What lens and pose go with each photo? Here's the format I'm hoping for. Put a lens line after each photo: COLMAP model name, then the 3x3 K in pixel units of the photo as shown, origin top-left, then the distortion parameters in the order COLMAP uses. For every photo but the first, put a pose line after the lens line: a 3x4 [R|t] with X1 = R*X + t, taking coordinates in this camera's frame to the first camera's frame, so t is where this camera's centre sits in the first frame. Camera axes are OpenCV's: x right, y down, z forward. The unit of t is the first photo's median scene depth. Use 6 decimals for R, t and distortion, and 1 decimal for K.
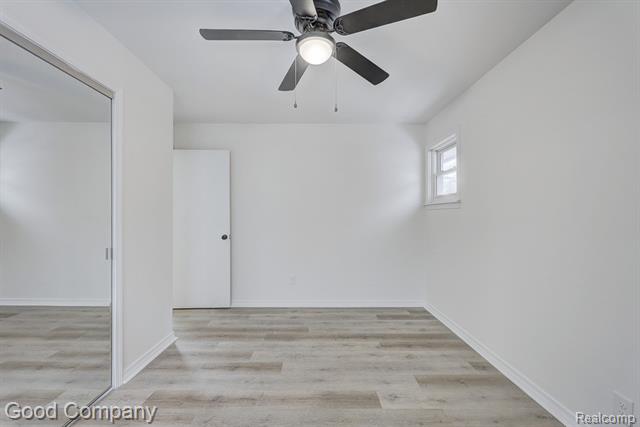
lens RADIAL K [[270.1, 0, 315.9], [0, 270.1, 214.3], [0, 0, 1]] dist [-0.000155, -0.000079]
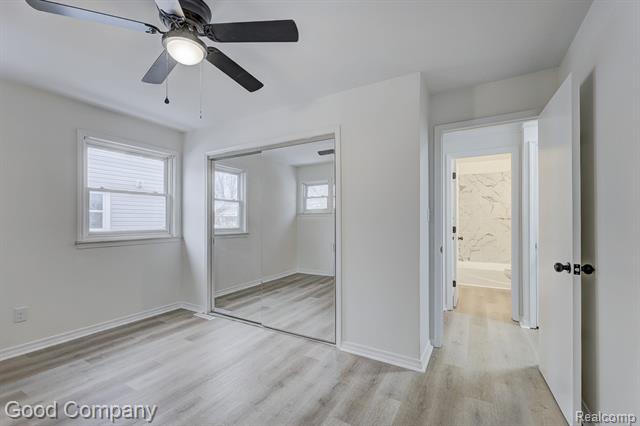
lens RADIAL K [[290.4, 0, 324.1], [0, 290.4, 210.6], [0, 0, 1]] dist [0.000267, -0.000026]
pose [[-0.509402, -0.016690, -0.860367, 0.450830], [0.006652, 0.999706, -0.023332, -0.007949], [0.860503, -0.017609, -0.509141, 1.365352]]
